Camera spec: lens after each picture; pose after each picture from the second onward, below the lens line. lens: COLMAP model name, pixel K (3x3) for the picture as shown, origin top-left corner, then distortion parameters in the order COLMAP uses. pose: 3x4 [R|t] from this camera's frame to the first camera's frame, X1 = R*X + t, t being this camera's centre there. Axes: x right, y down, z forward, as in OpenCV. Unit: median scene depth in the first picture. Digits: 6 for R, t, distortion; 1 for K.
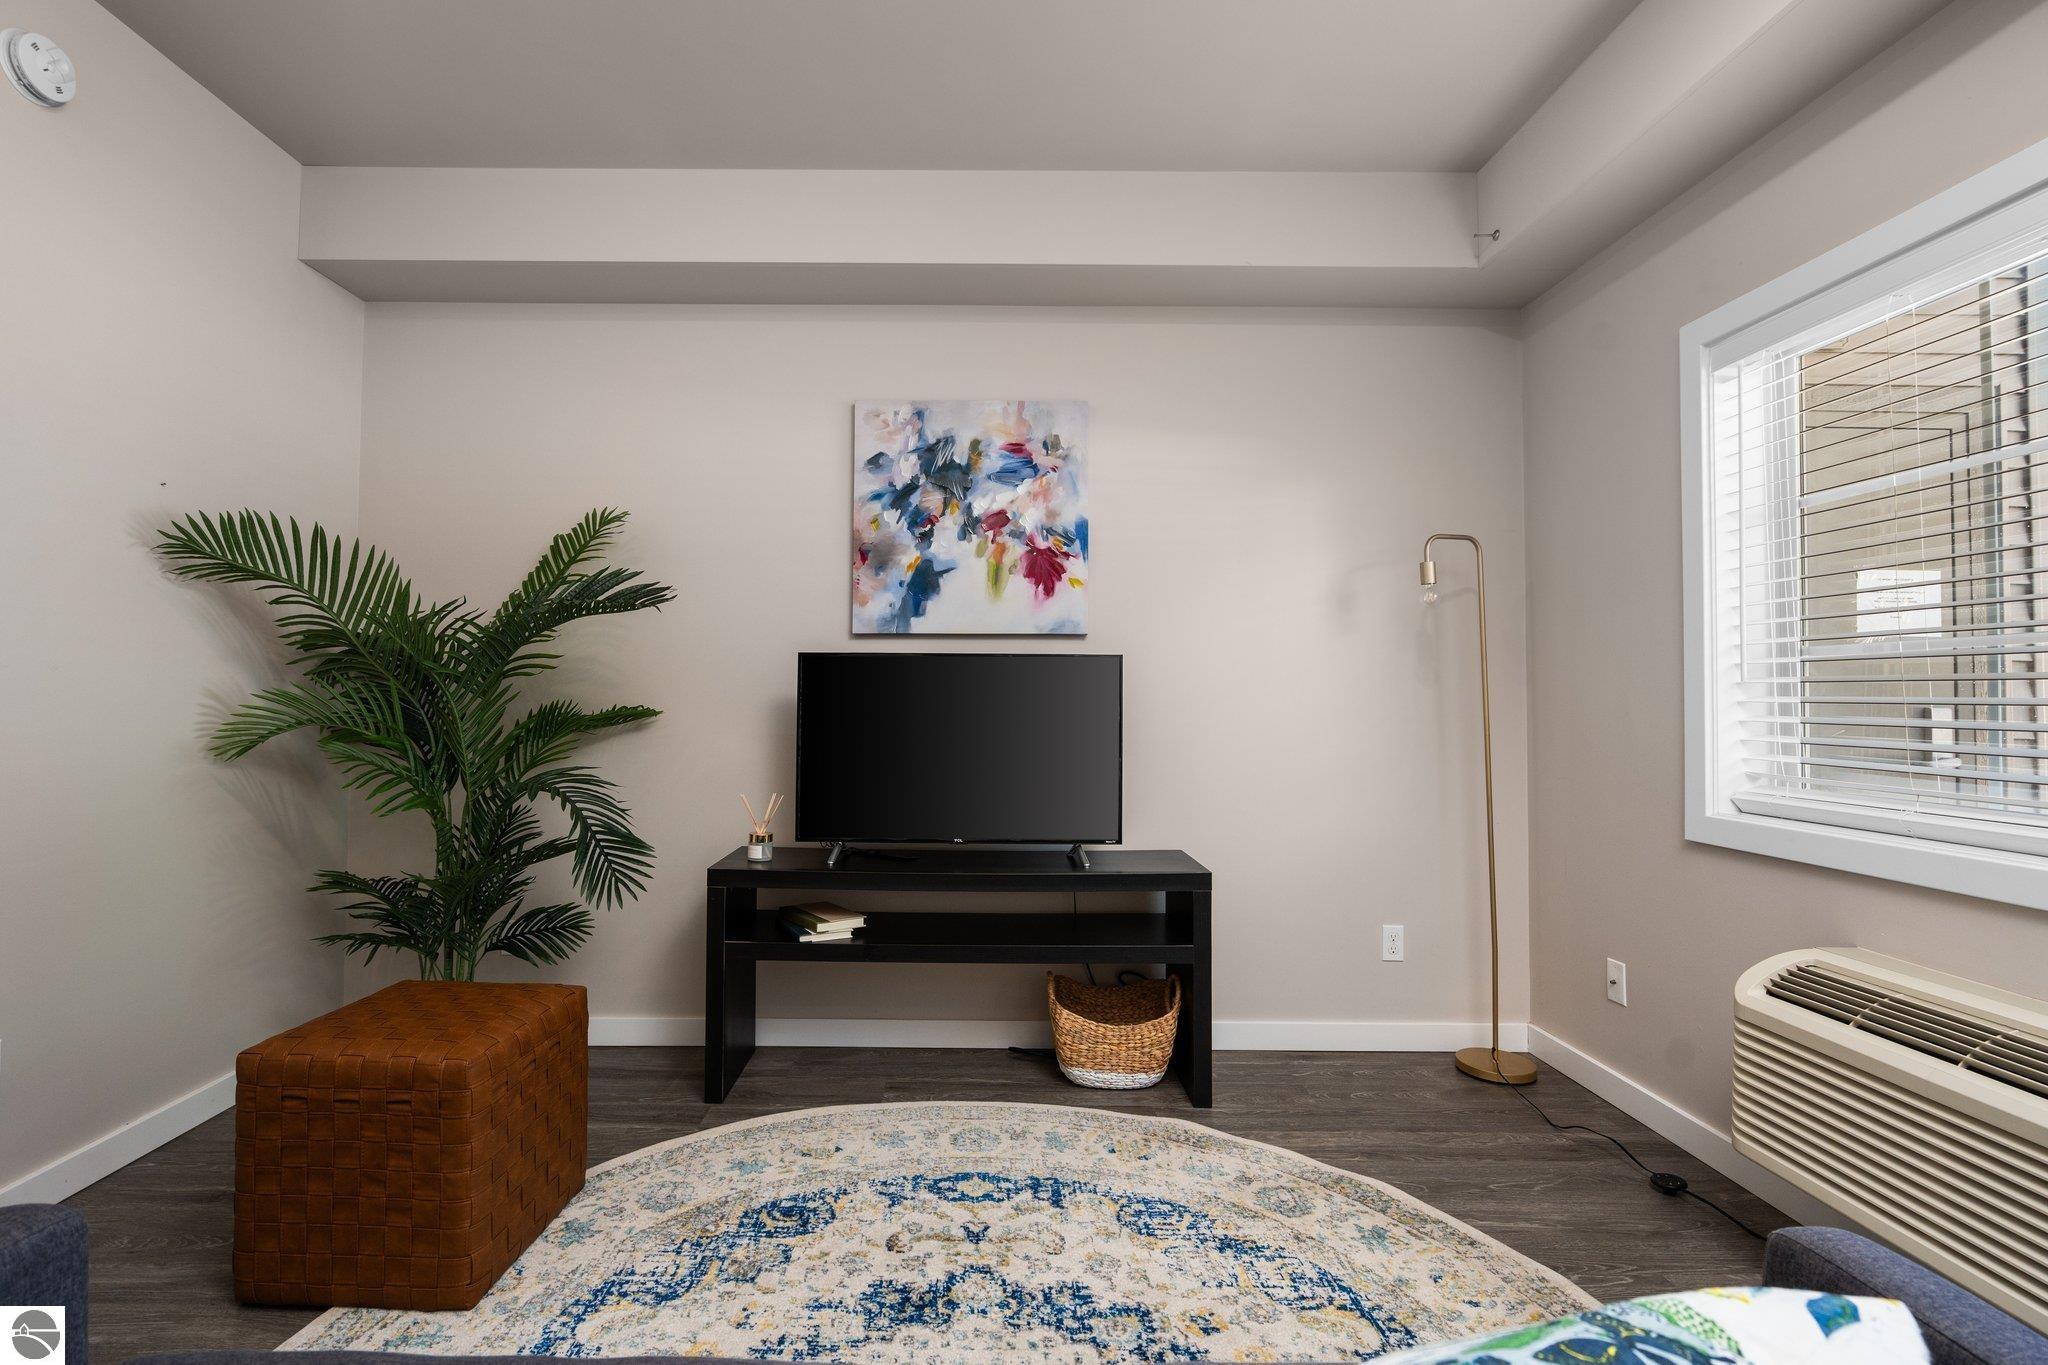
lens RADIAL K [[953.8, 0, 991.0], [0, 953.8, 675.4], [0, 0, 1]] dist [-0.002395, 0.000525]
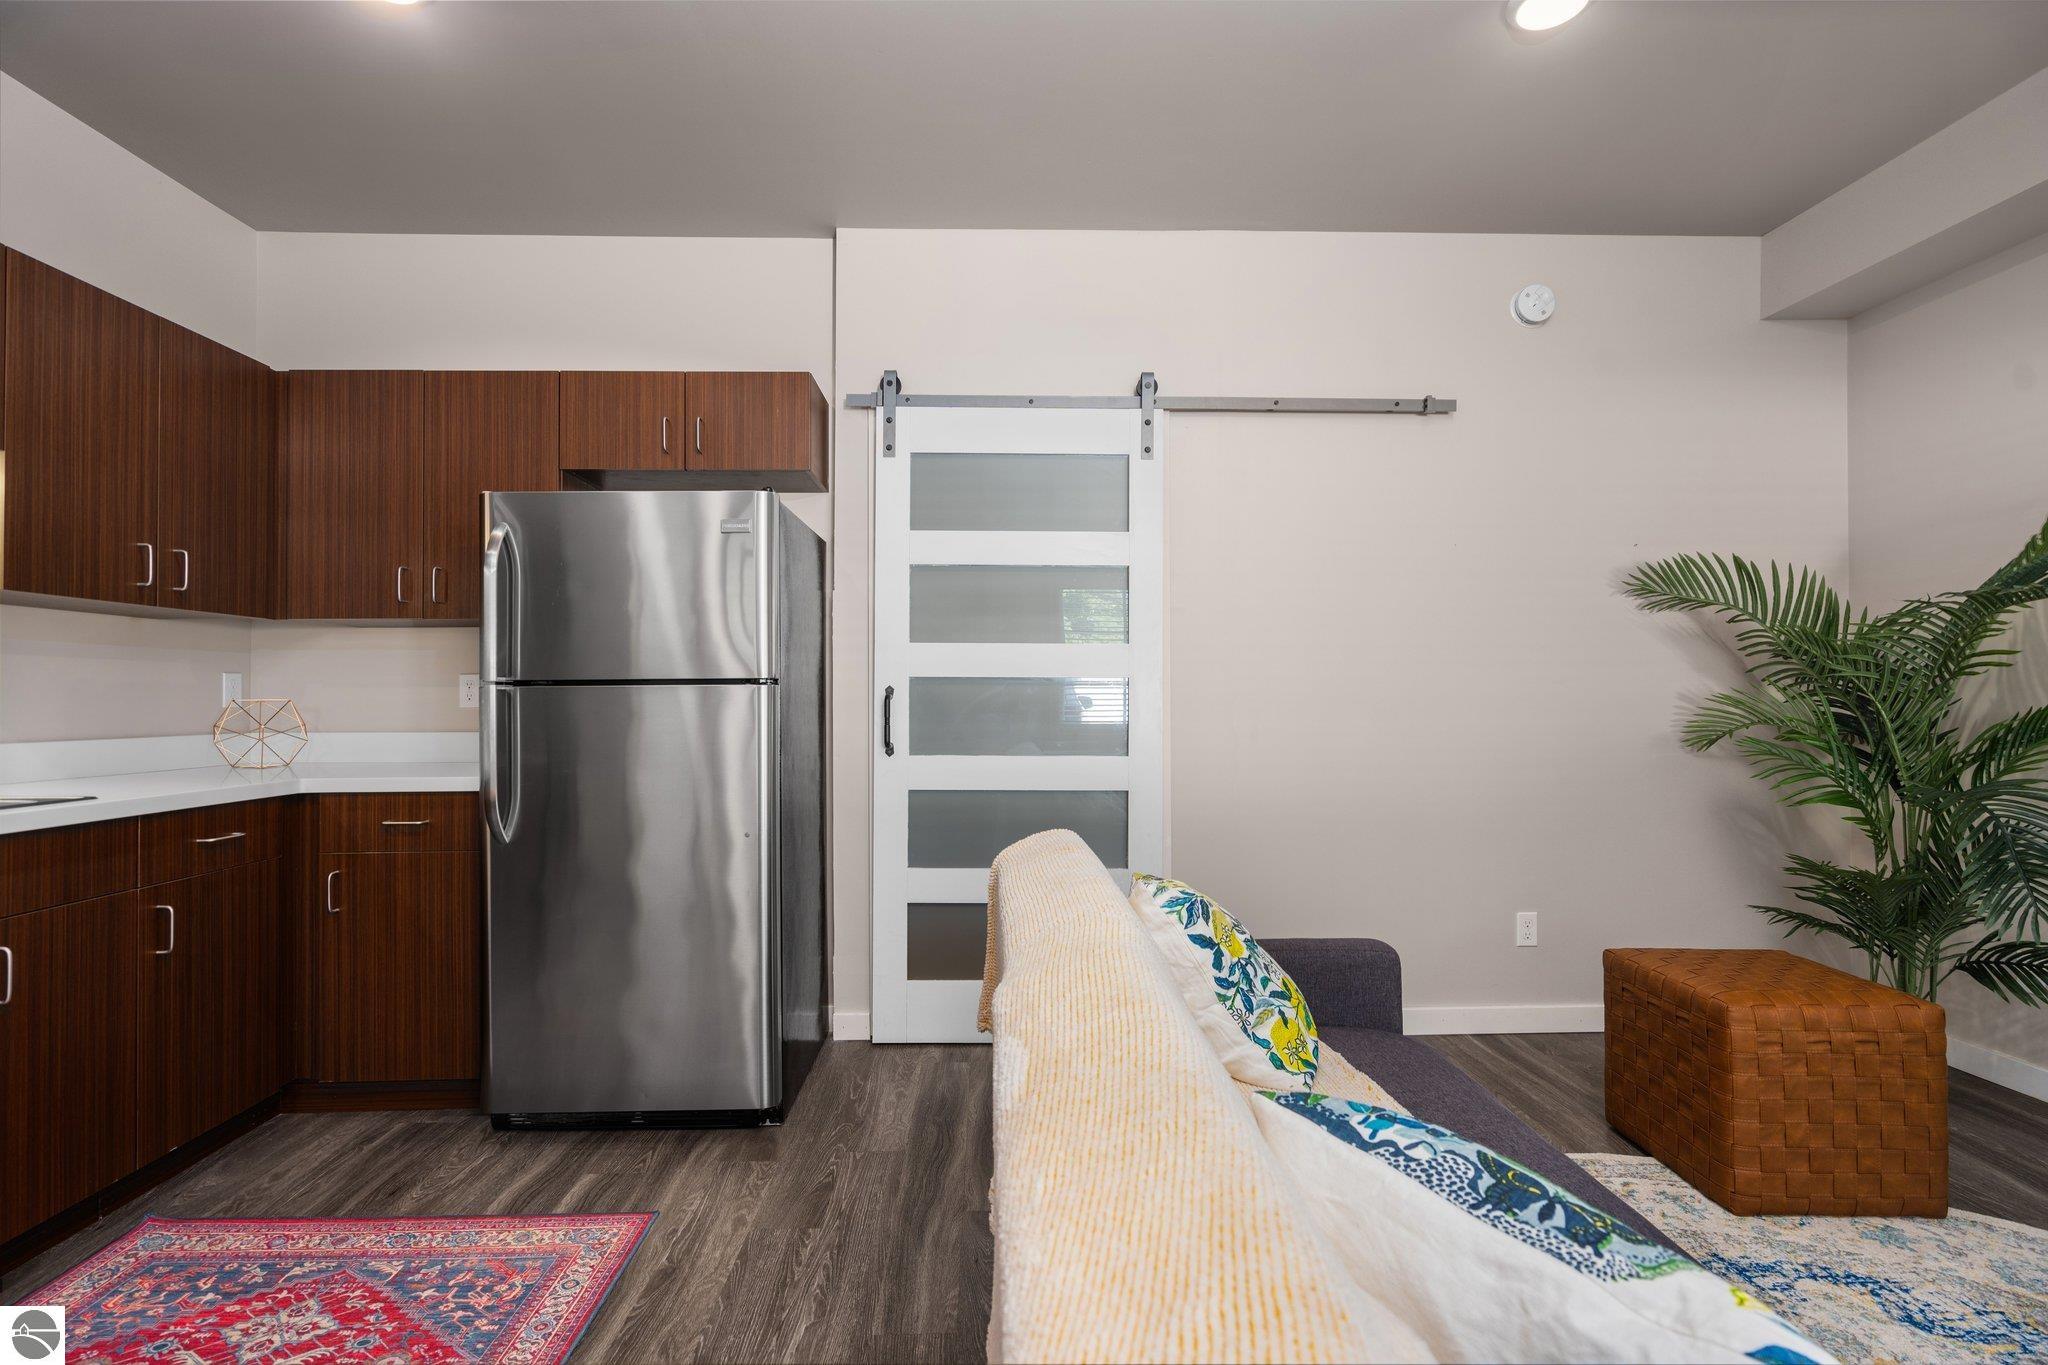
lens RADIAL K [[953.8, 0, 991.0], [0, 953.8, 675.4], [0, 0, 1]] dist [-0.002395, 0.000525]
pose [[0.005206, -0.027606, -0.999605, 0.581397], [0.023642, 0.999343, -0.027476, 0.002927], [0.999707, -0.023490, 0.005855, 0.070410]]
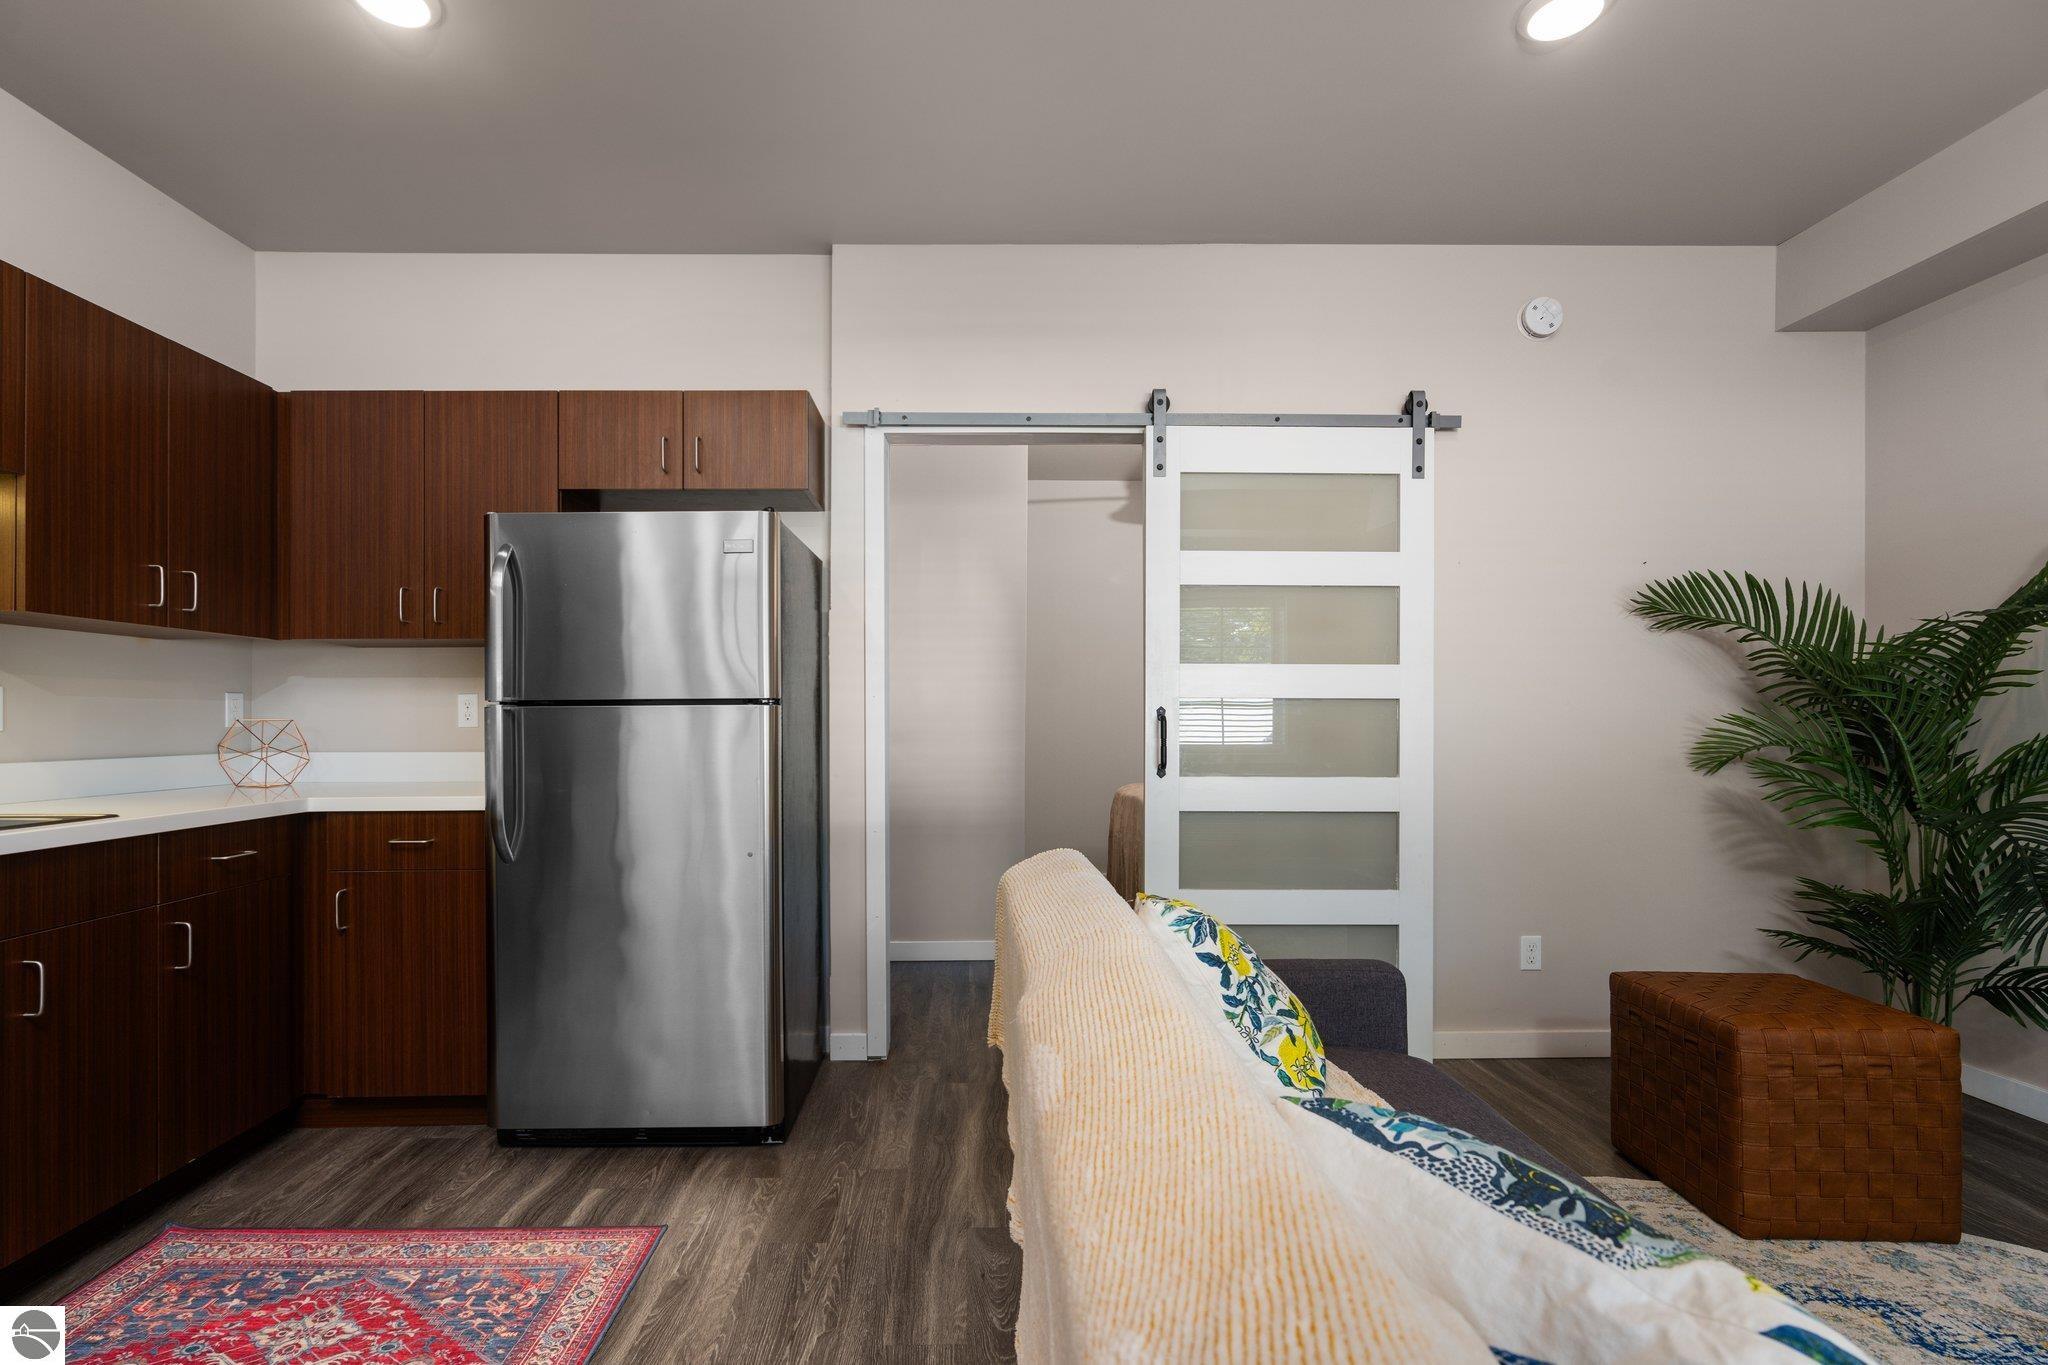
lens RADIAL K [[978.3, 0, 956.8], [0, 978.3, 703.3], [0, 0, 1]] dist [-0.000892, 0.000097]
pose [[-0.009607, -0.019105, -0.999771, 0.611177], [0.022878, 0.999552, -0.019321, 0.002627], [0.999692, -0.023058, -0.009165, 0.043530]]
